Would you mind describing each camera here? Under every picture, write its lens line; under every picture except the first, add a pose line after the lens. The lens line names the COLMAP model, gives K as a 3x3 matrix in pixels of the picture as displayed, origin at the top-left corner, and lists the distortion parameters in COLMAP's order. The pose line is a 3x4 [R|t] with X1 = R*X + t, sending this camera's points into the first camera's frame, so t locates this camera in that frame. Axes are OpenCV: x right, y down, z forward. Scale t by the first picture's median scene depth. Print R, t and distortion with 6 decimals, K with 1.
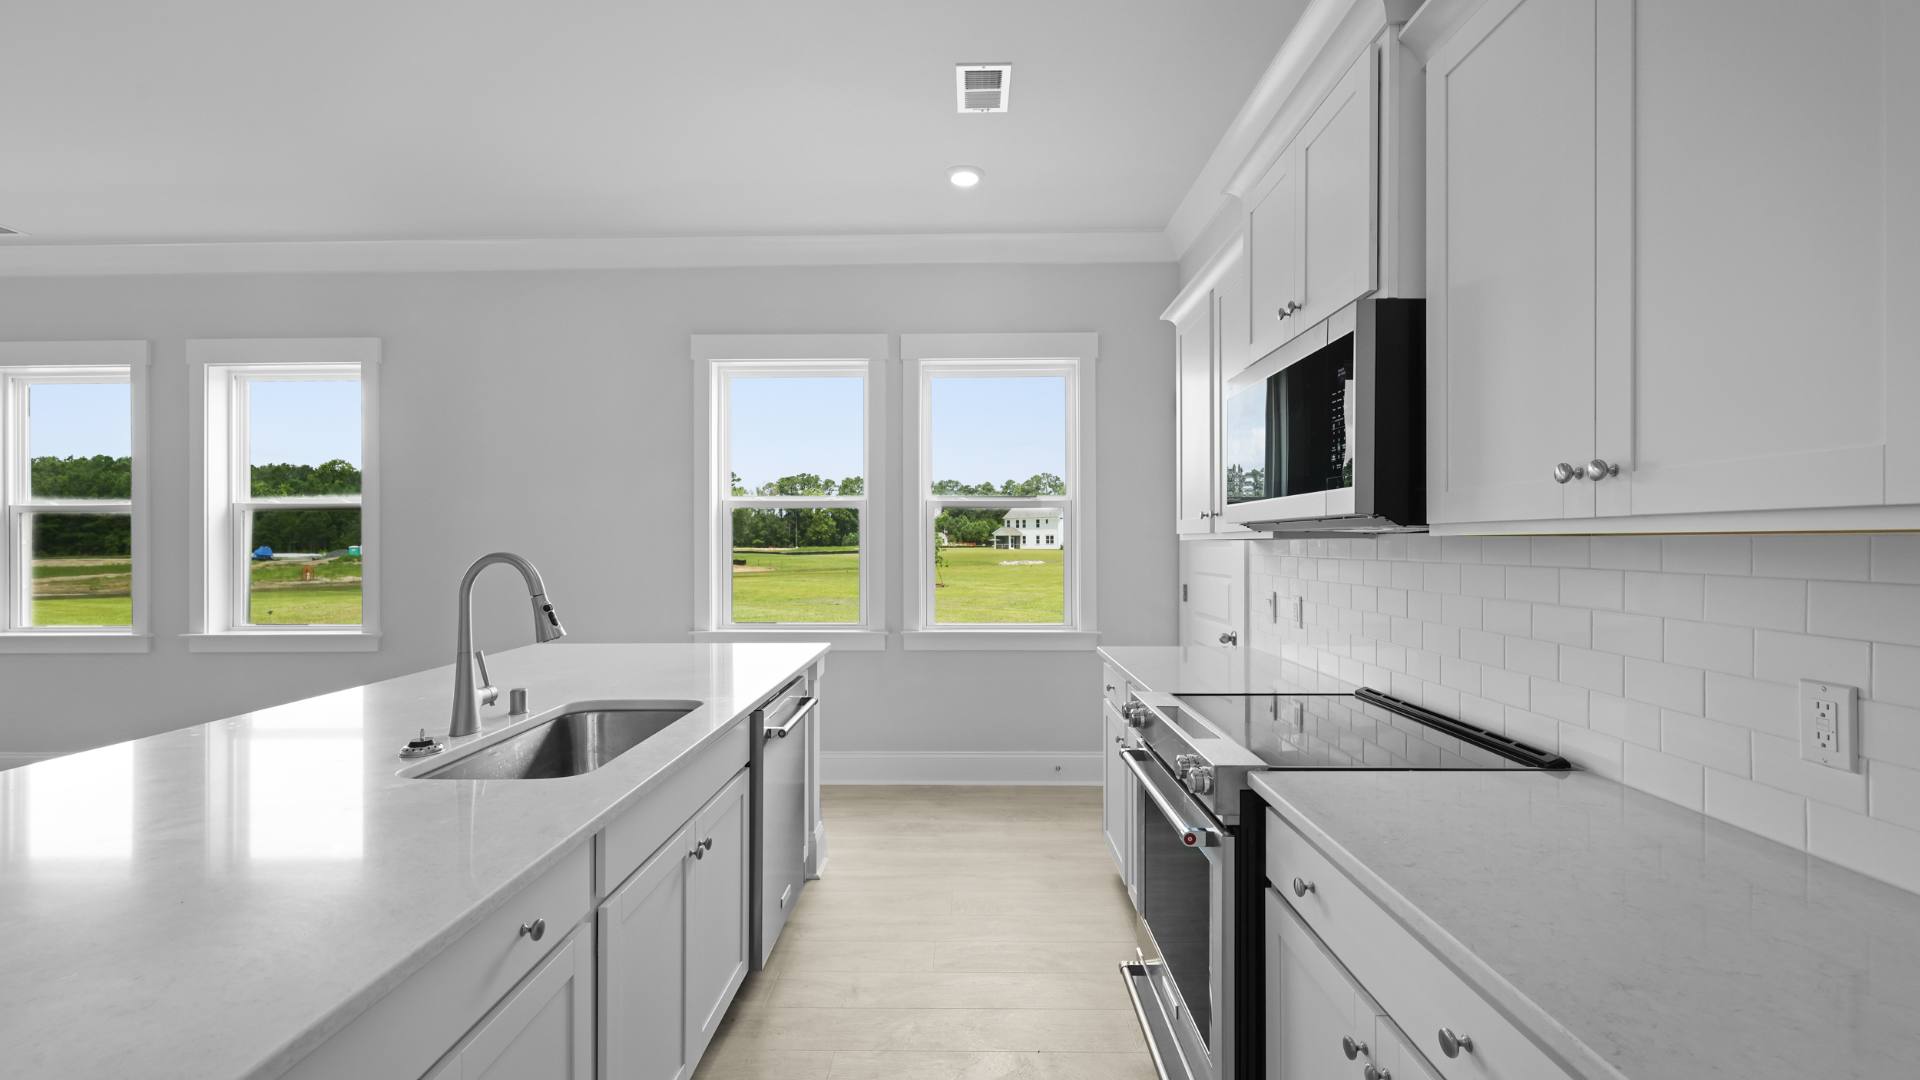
lens RADIAL K [[775.0, 0, 960.0], [0, 775.0, 540.0], [0, 0, 1]] dist [0.000532, 0.000011]
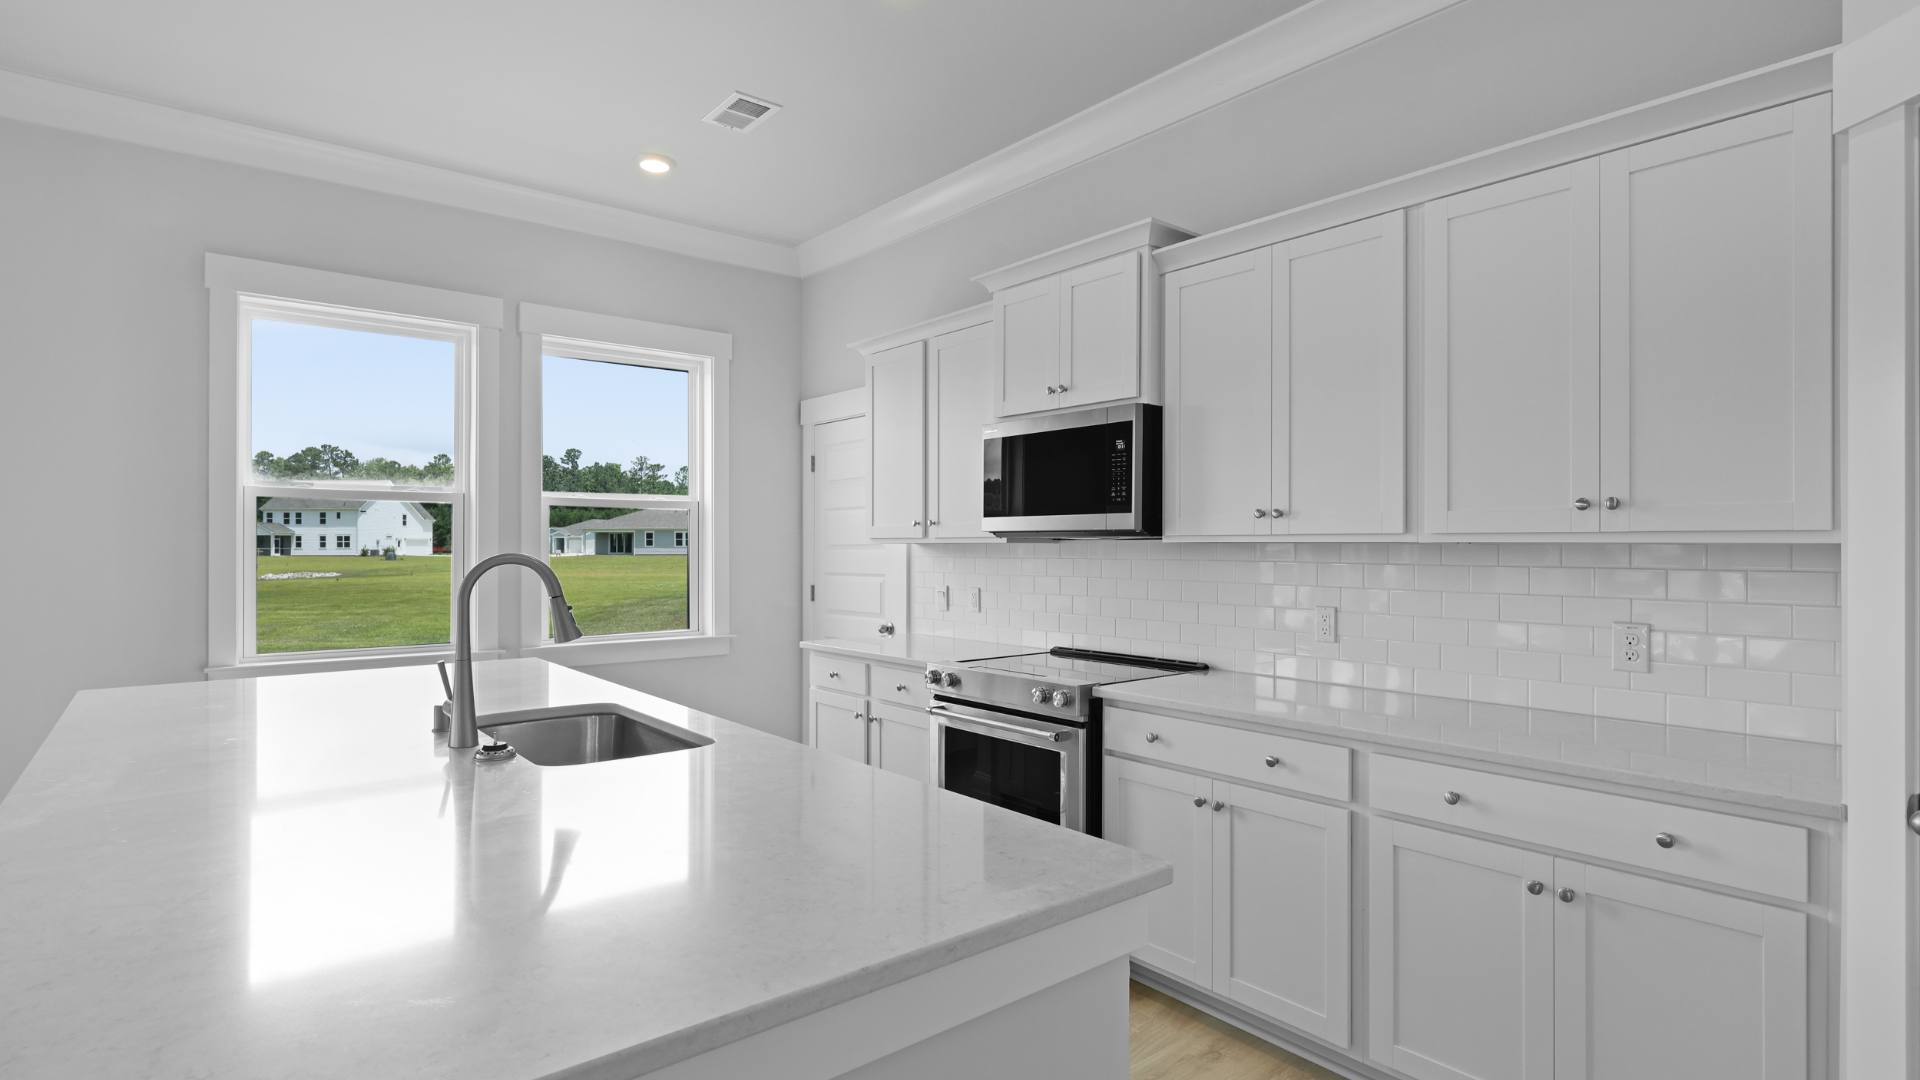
lens RADIAL K [[939.3, 0, 960.0], [0, 939.3, 540.0], [0, 0, 1]] dist [0.001969, 0.000053]
pose [[0.759649, 0.007350, 0.650291, -0.389633], [-0.004859, 0.999972, -0.005627, 0.001284], [-0.650315, 0.001115, 0.759664, -0.108536]]
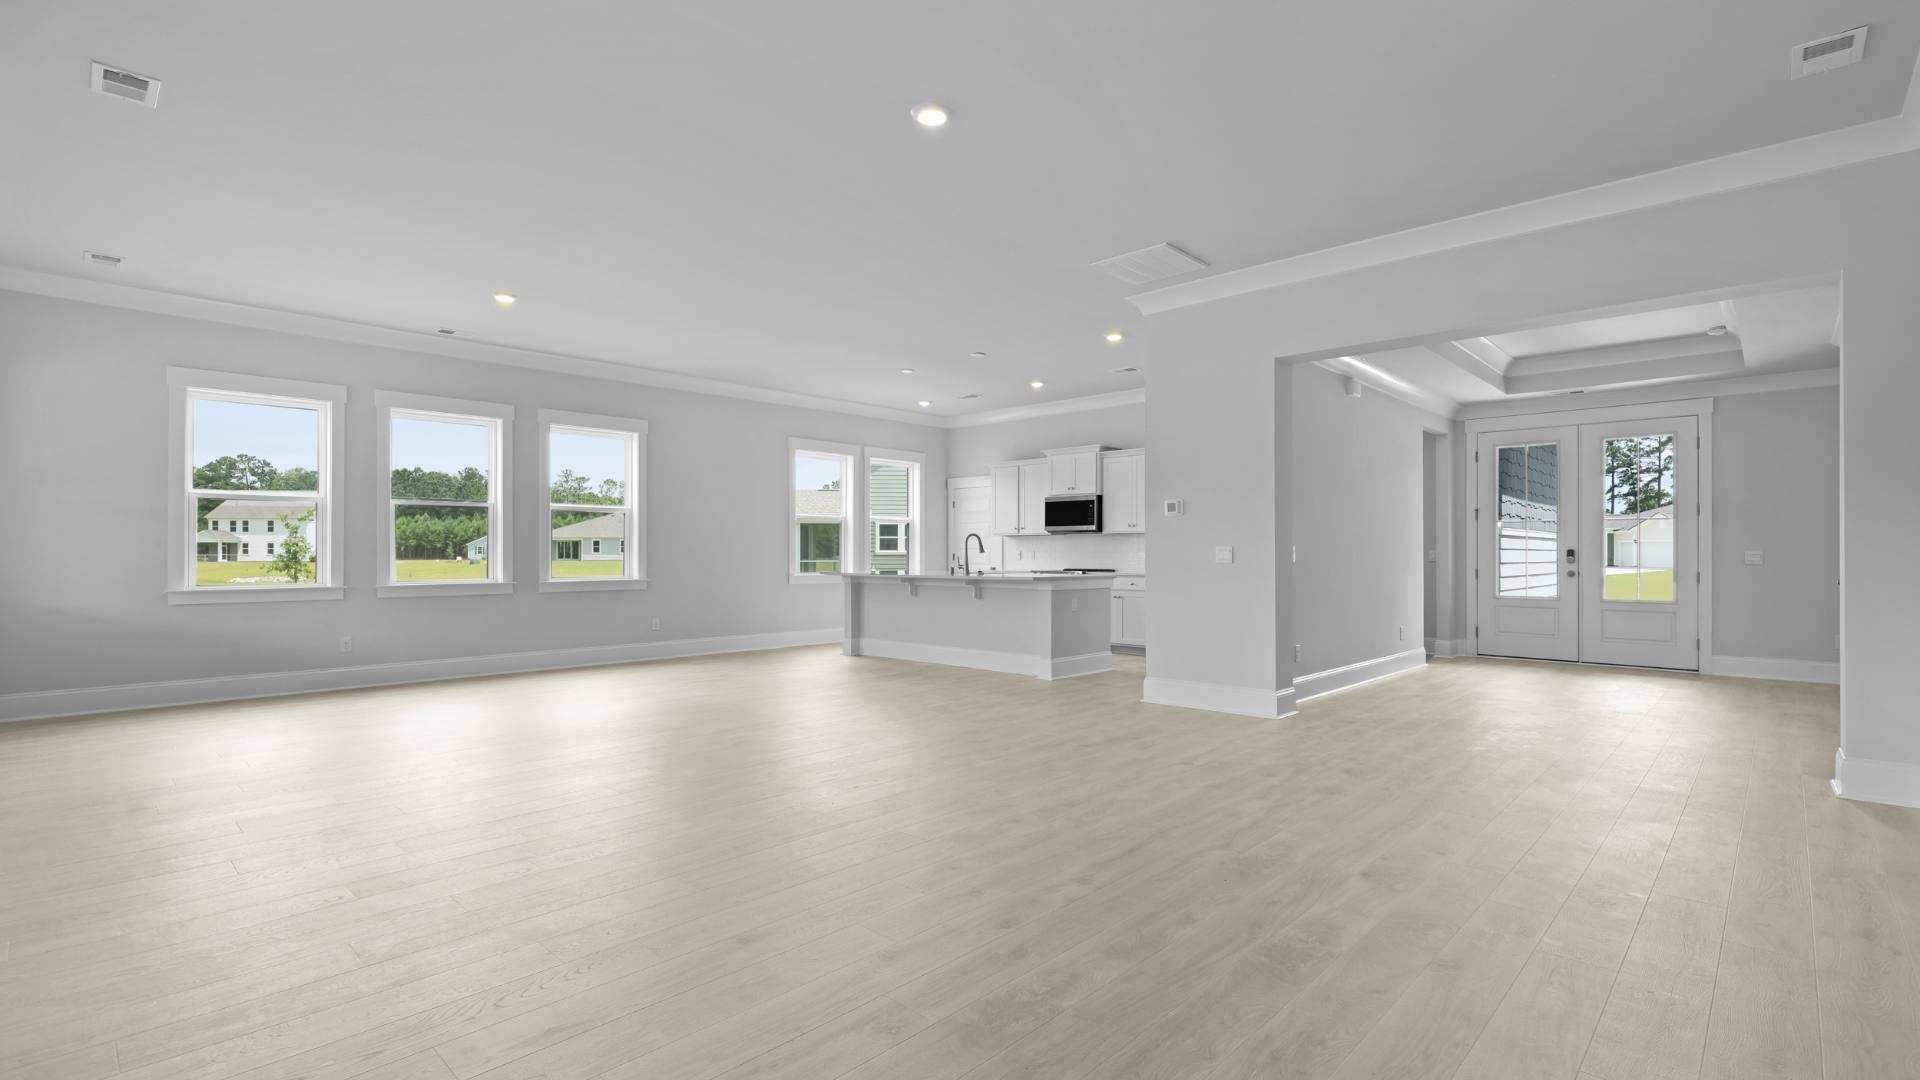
lens RADIAL K [[860.5, 0, 972.3], [0, 860.5, 544.1], [0, 0, 1]] dist [0.002117, 0.000603]
pose [[0.669852, 0.011482, 0.742405, -1.809953], [-0.004422, 0.999924, -0.011475, 0.056703], [-0.742481, 0.004403, 0.669853, -0.987317]]
